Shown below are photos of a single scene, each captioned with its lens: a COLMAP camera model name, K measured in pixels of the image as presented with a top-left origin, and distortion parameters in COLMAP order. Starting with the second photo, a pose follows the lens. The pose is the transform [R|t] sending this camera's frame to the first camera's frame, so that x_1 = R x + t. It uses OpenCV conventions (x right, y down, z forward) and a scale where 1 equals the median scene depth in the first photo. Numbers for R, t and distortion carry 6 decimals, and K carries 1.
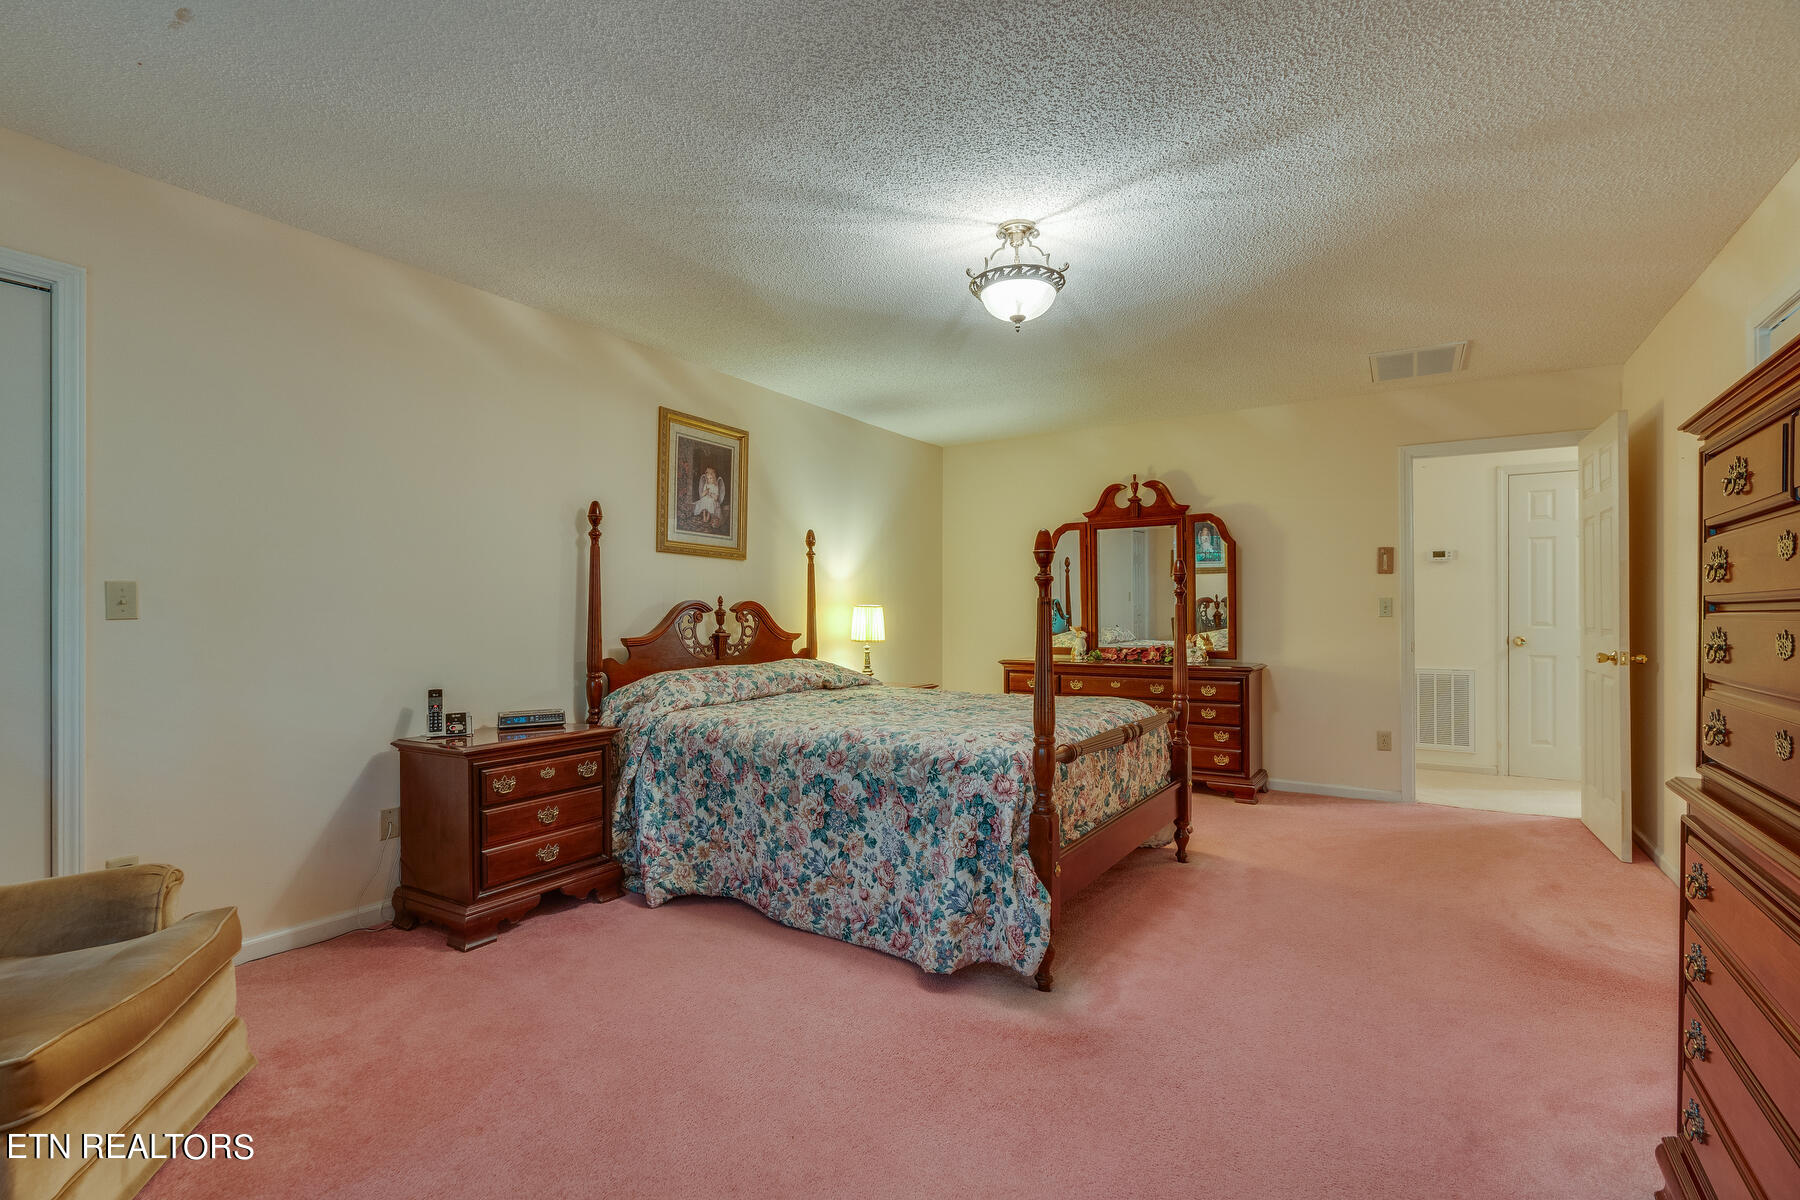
lens RADIAL K [[820.5, 0, 893.9], [0, 820.5, 604.6], [0, 0, 1]] dist [-0.000825, 0.000301]
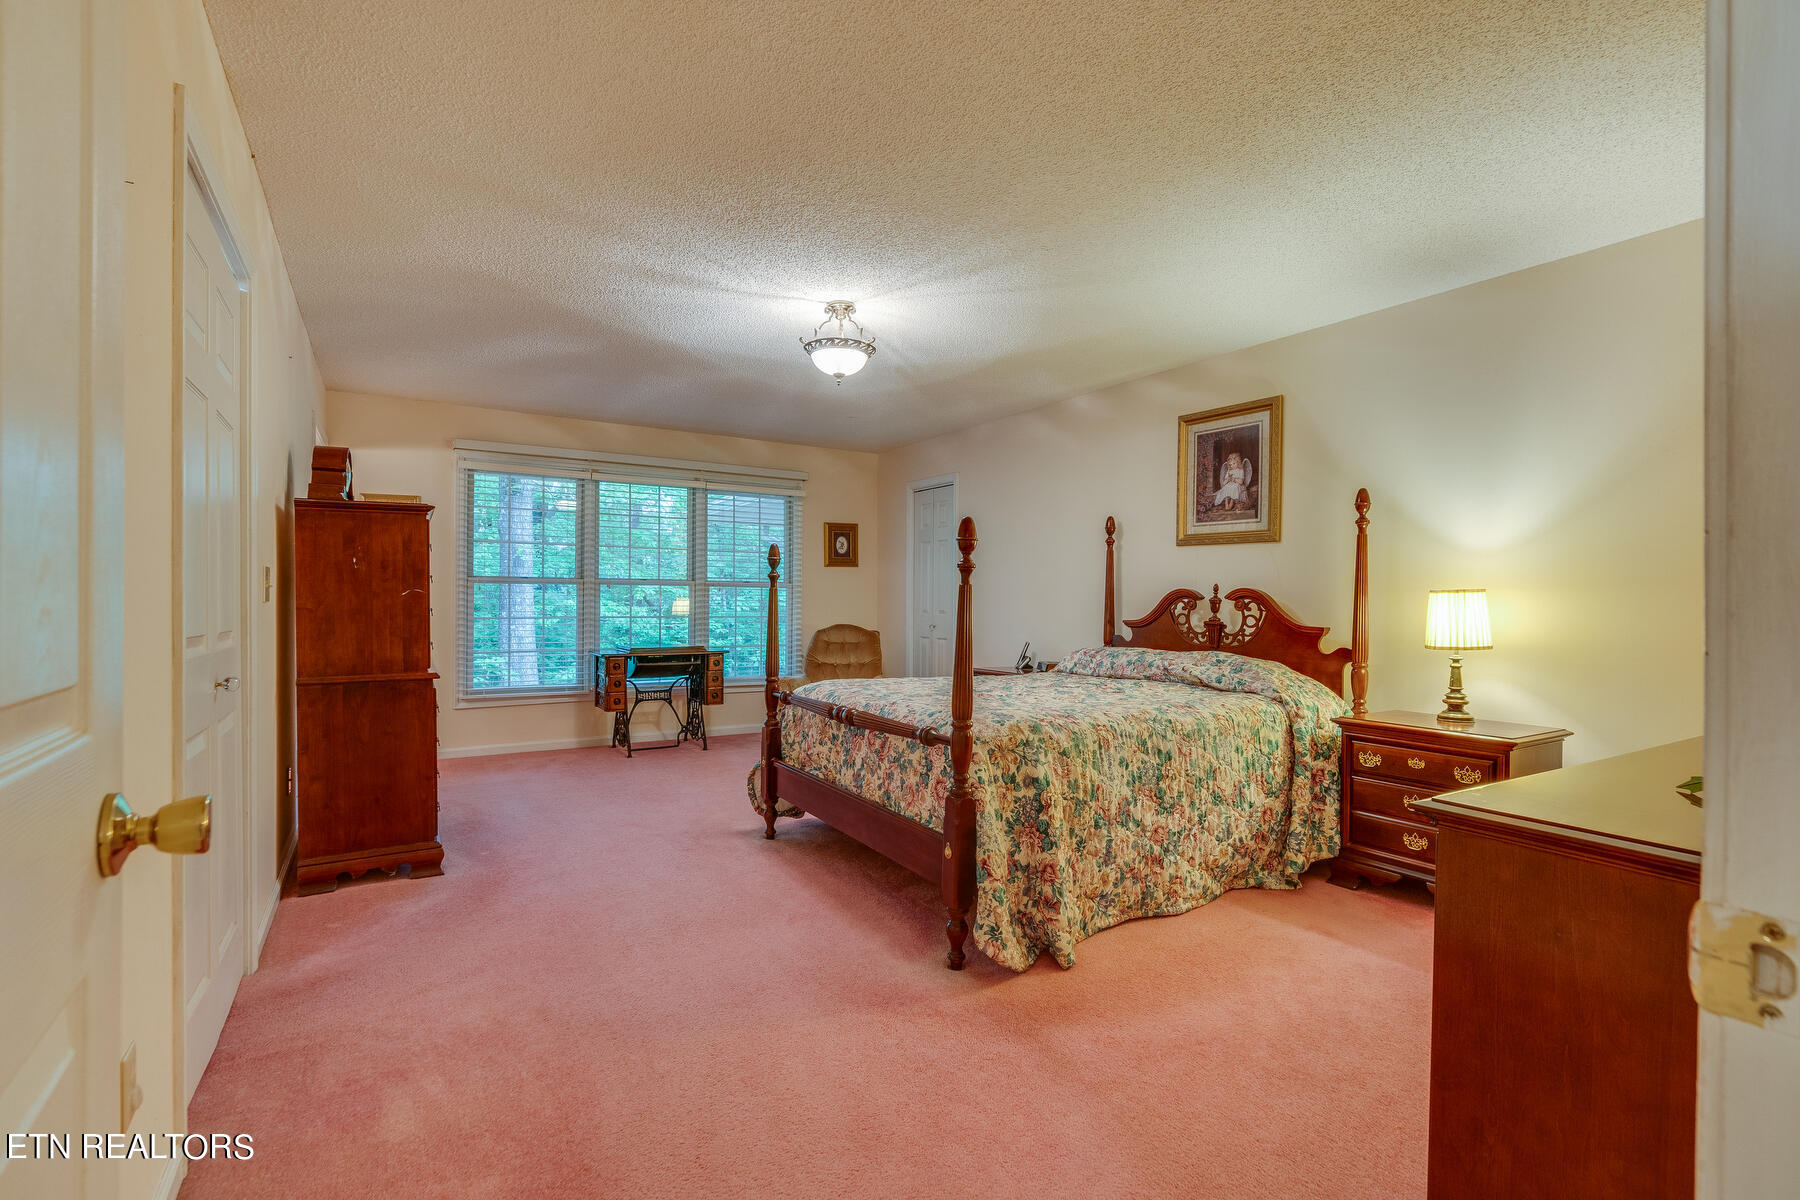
lens RADIAL K [[820.5, 0, 893.9], [0, 820.5, 604.6], [0, 0, 1]] dist [-0.000825, 0.000301]
pose [[-0.425613, 0.004324, -0.904895, 1.126439], [0.004166, 0.999987, 0.002819, 0.013612], [0.904896, -0.002570, -0.425625, 1.413532]]
